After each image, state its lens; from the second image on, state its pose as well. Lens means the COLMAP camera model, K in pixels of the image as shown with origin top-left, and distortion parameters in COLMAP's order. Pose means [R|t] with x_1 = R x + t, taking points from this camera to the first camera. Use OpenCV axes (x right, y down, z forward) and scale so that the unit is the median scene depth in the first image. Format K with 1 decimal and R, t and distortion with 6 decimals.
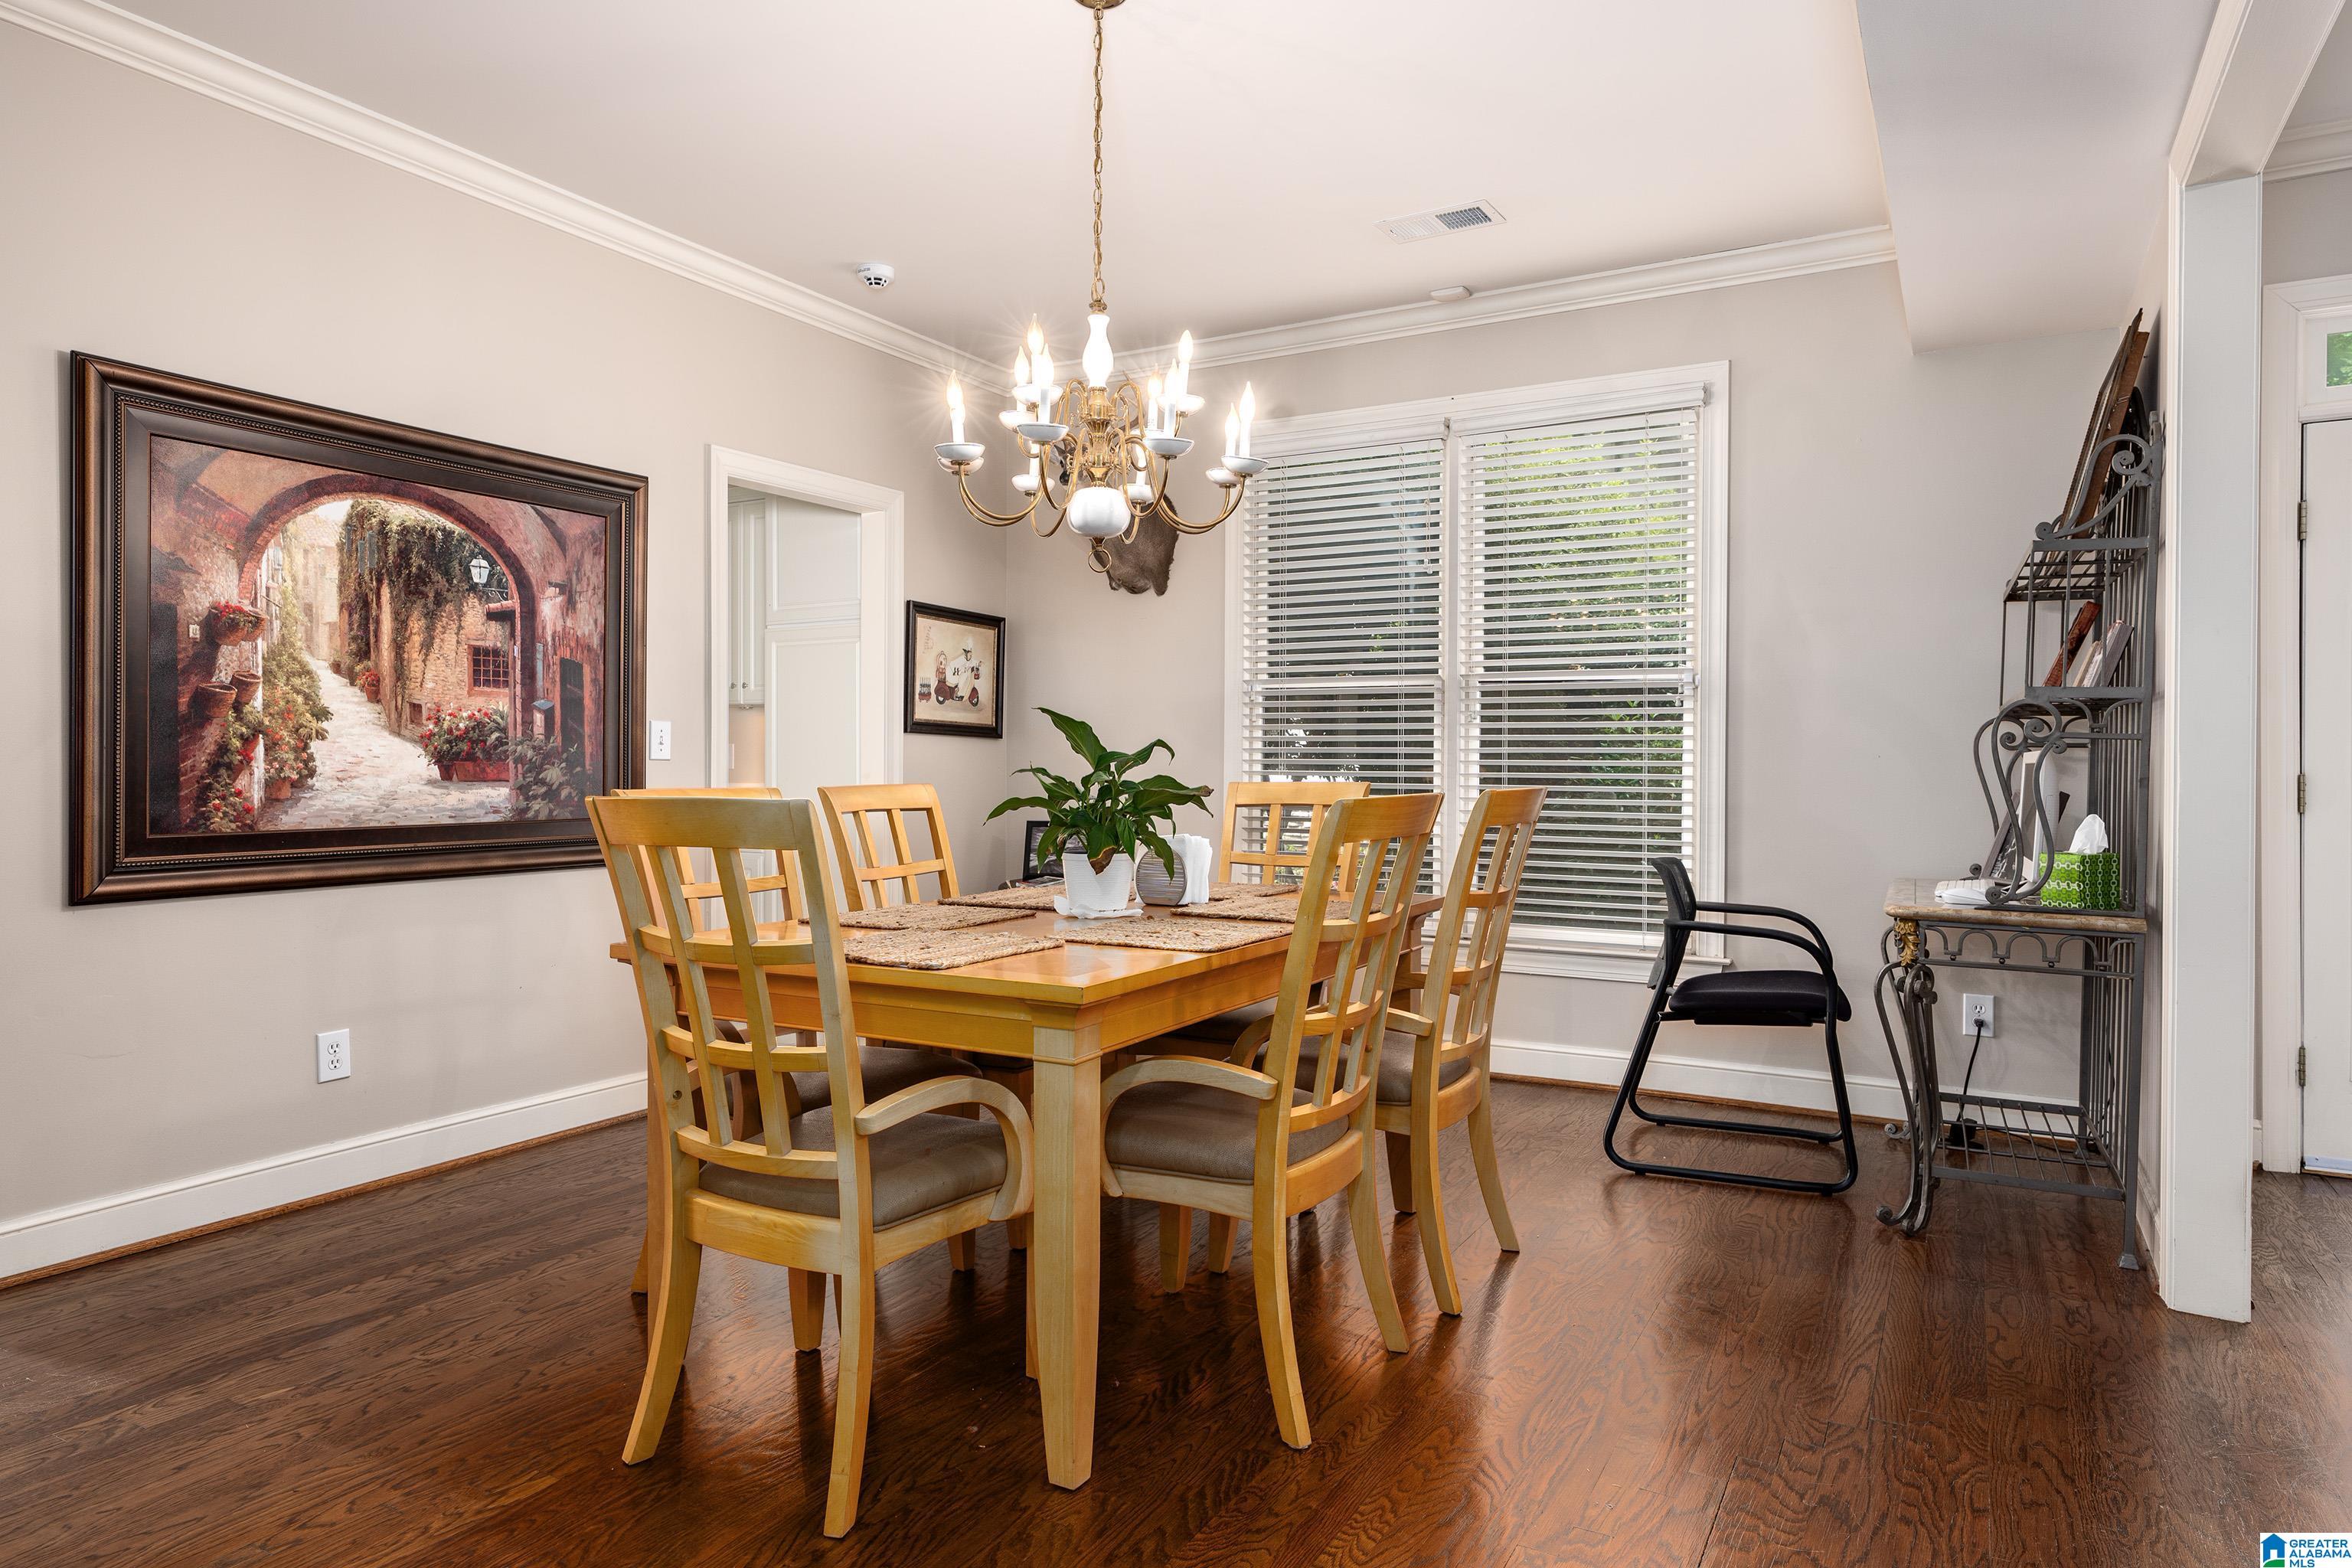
lens RADIAL K [[1415.7, 0, 1181.6], [0, 1415.7, 778.5], [0, 0, 1]] dist [0.022202, 0.000066]
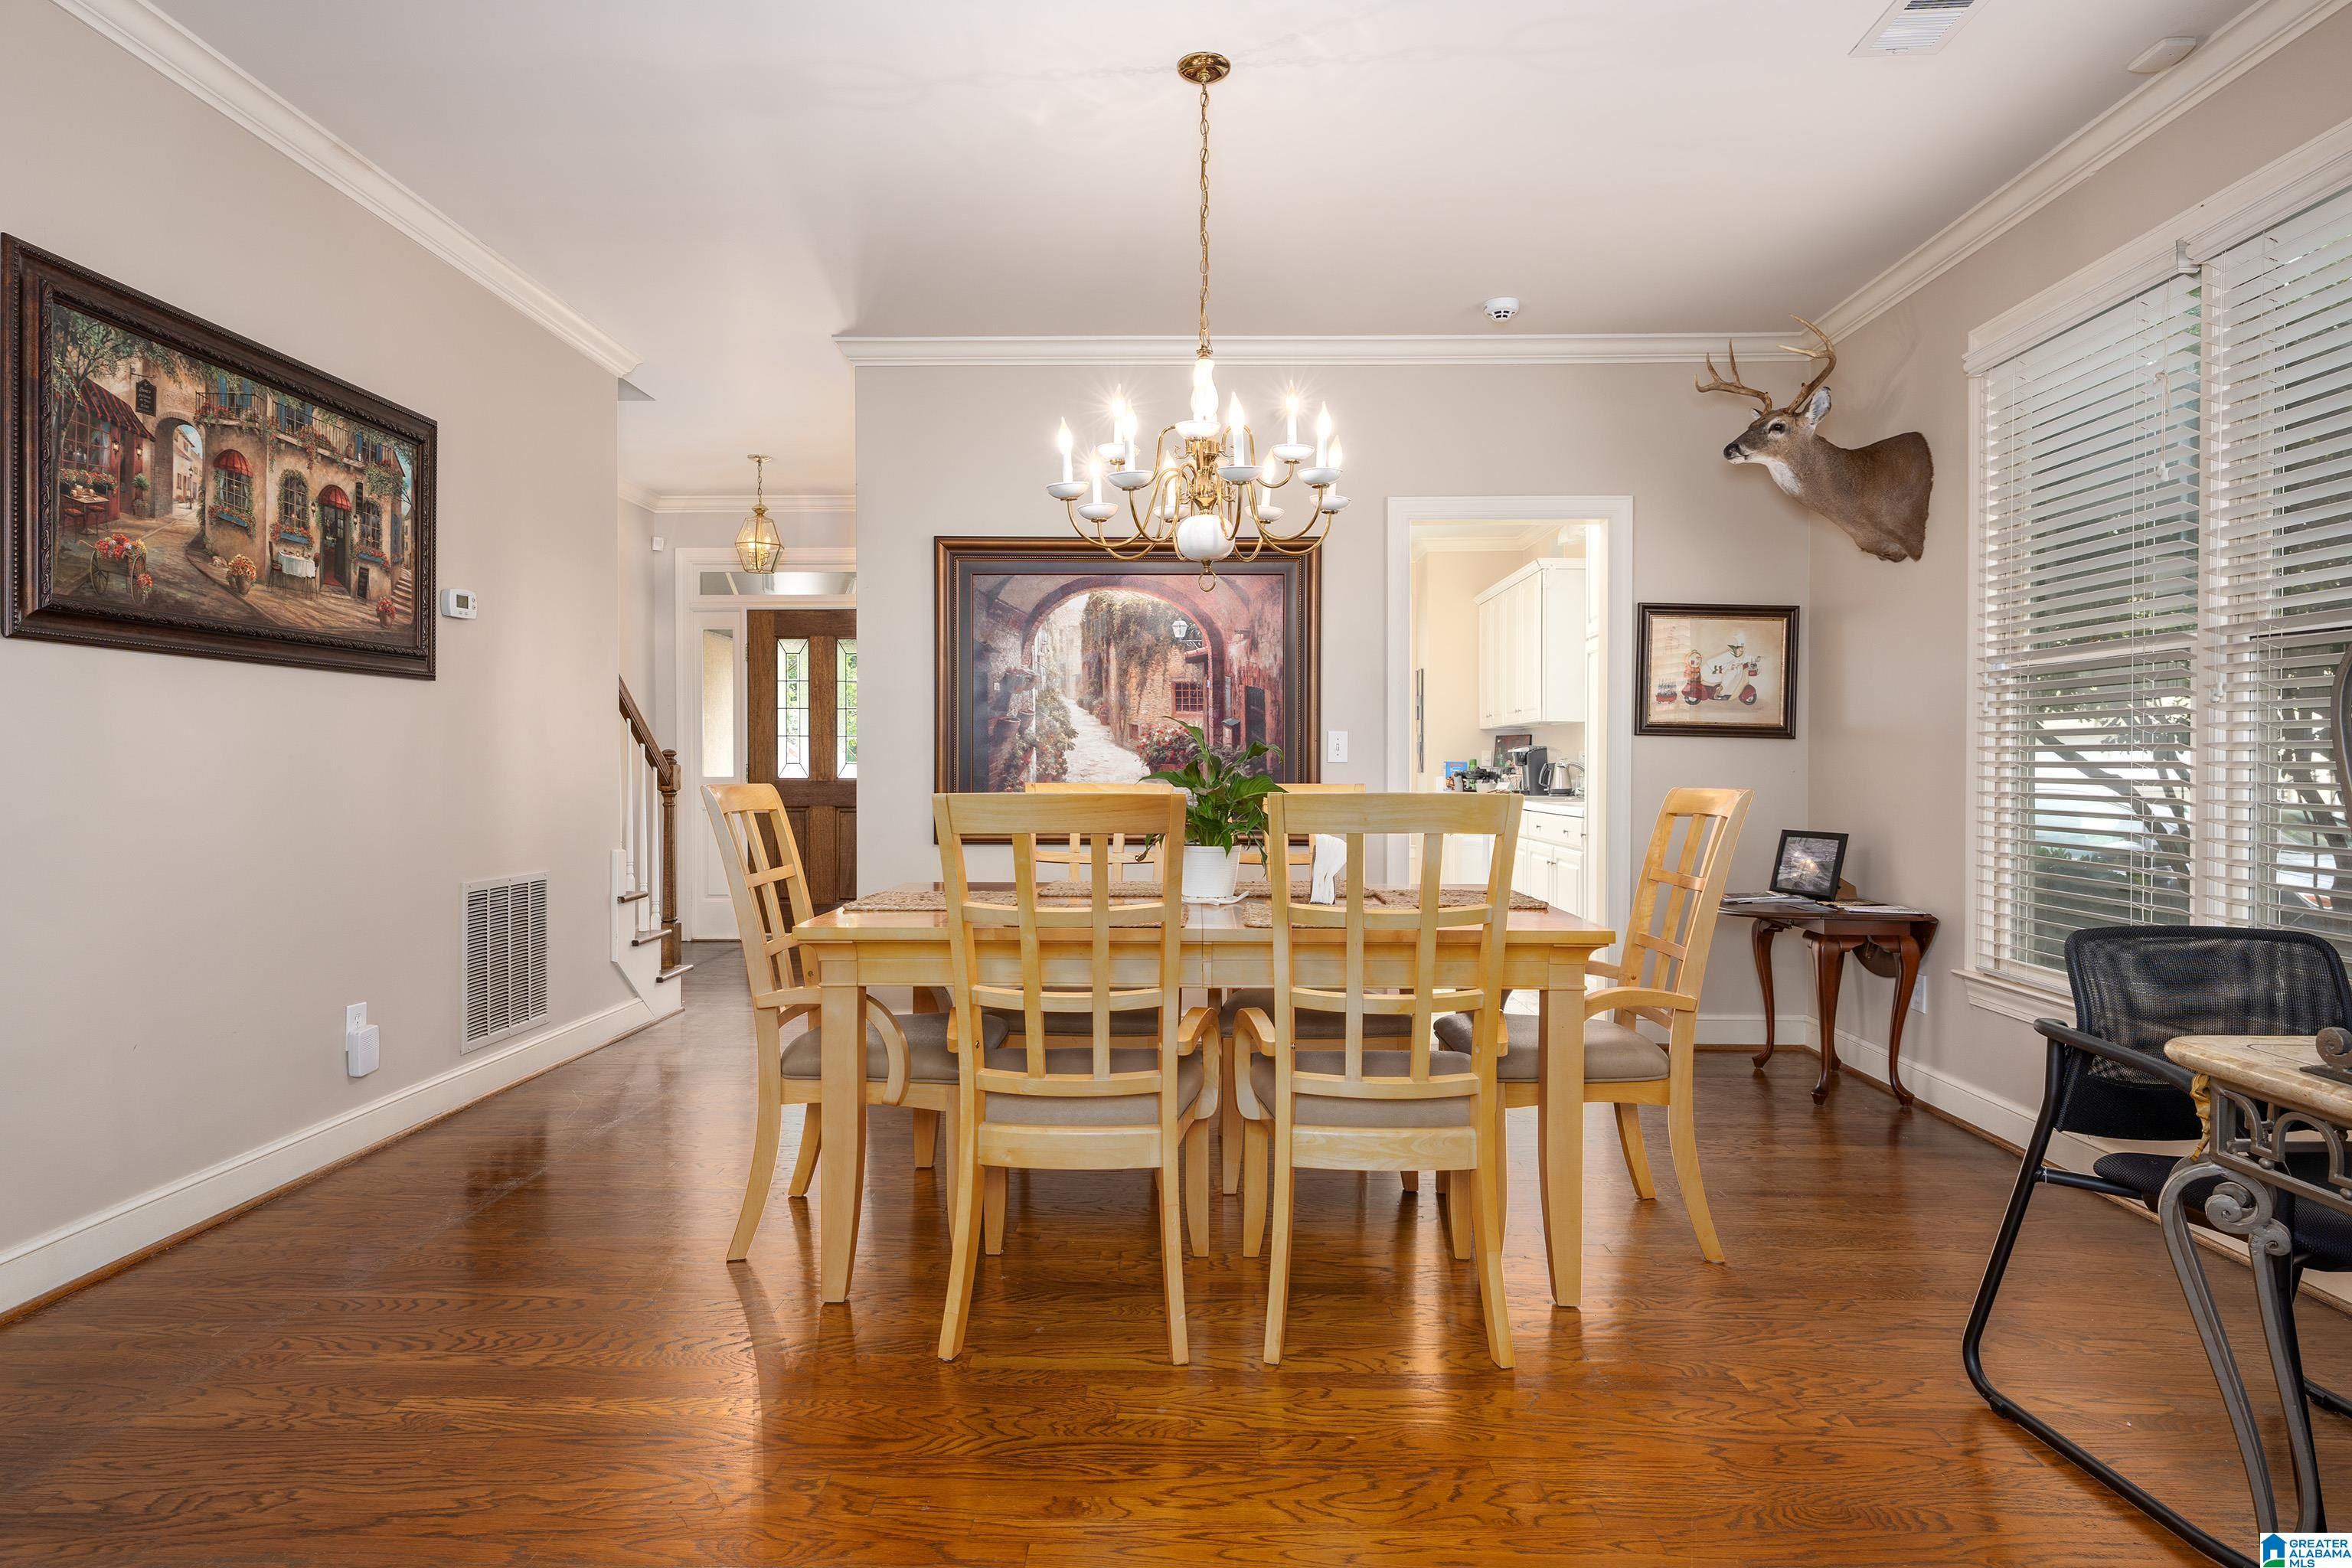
lens RADIAL K [[1304.6, 0, 1183.0], [0, 1304.6, 776.8], [0, 0, 1]] dist [0.000215, 0.000532]
pose [[0.468939, 0.005712, -0.883212, 0.656719], [-0.011370, 0.999935, 0.000430, 0.000200], [0.883157, 0.009841, 0.468973, 0.401275]]
